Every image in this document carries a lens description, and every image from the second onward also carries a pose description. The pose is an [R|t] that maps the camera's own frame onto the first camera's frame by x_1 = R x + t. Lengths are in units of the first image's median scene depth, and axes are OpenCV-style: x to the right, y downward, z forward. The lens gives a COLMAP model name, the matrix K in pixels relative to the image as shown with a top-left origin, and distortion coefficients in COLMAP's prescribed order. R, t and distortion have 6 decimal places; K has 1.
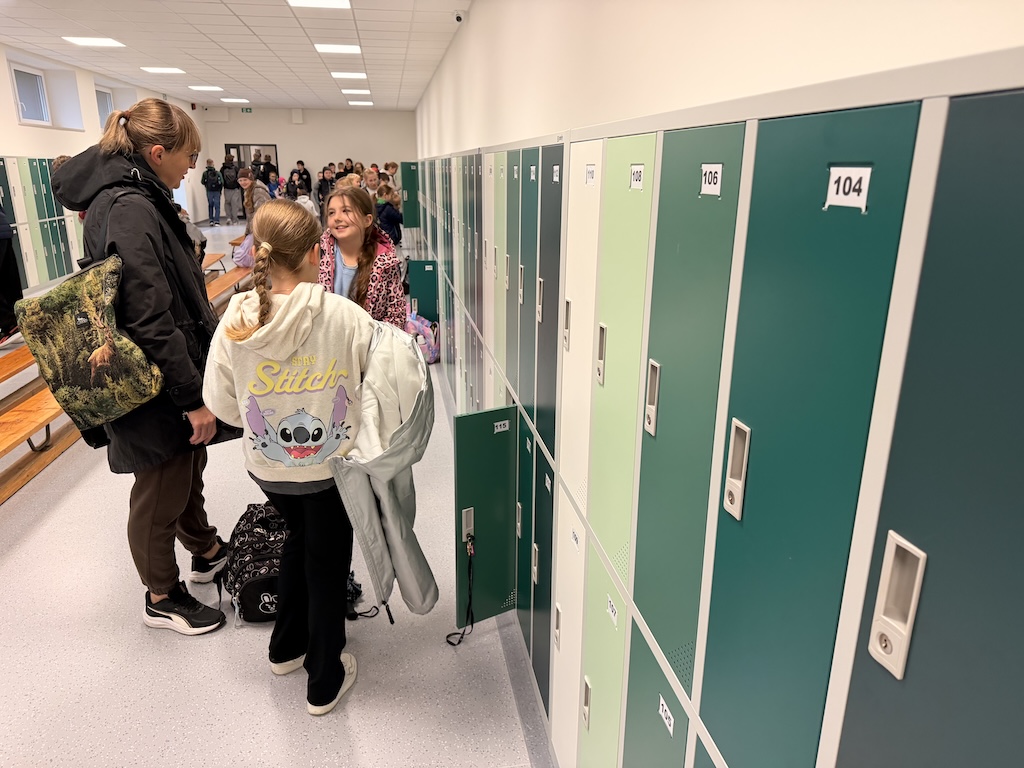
lens RADIAL K [[720.6, 0, 512.3], [0, 720.6, 390.3], [0, 0, 1]] dist [0.017542, -0.027681]
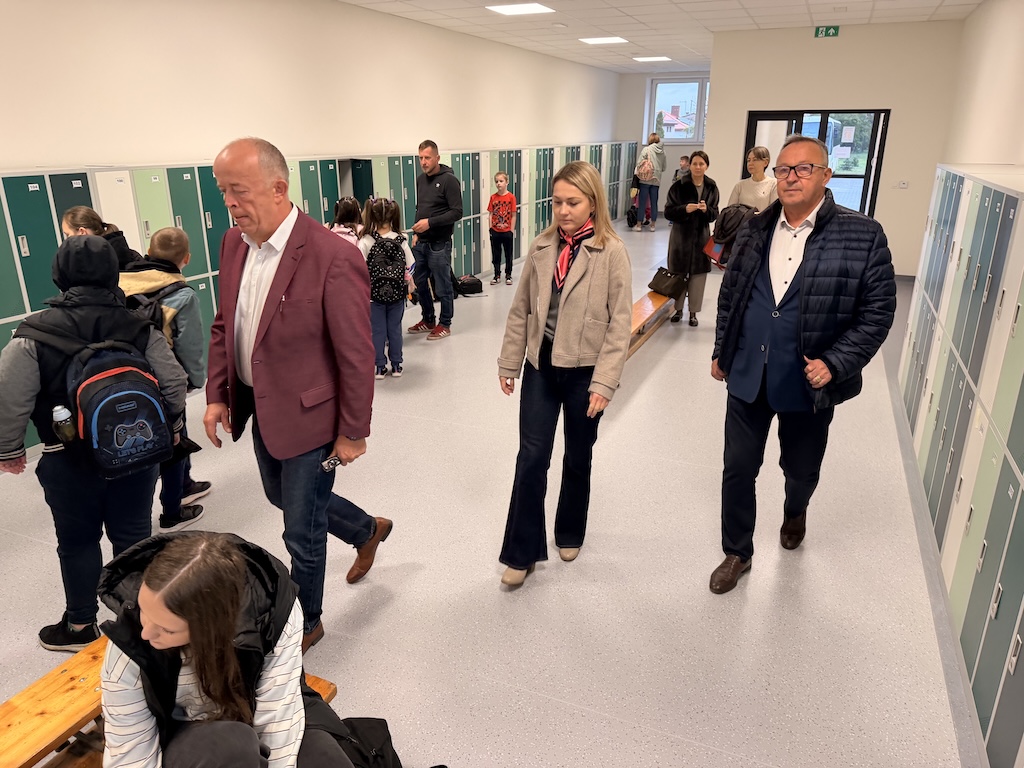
lens RADIAL K [[720.6, 0, 515.1], [0, 720.6, 379.6], [0, 0, 1]] dist [0.017542, -0.027681]
pose [[0.841906, 0.167718, -0.512898, 0.016045], [-0.154656, 0.985596, 0.068429, 0.154991], [0.516987, 0.021712, 0.855718, -1.118100]]
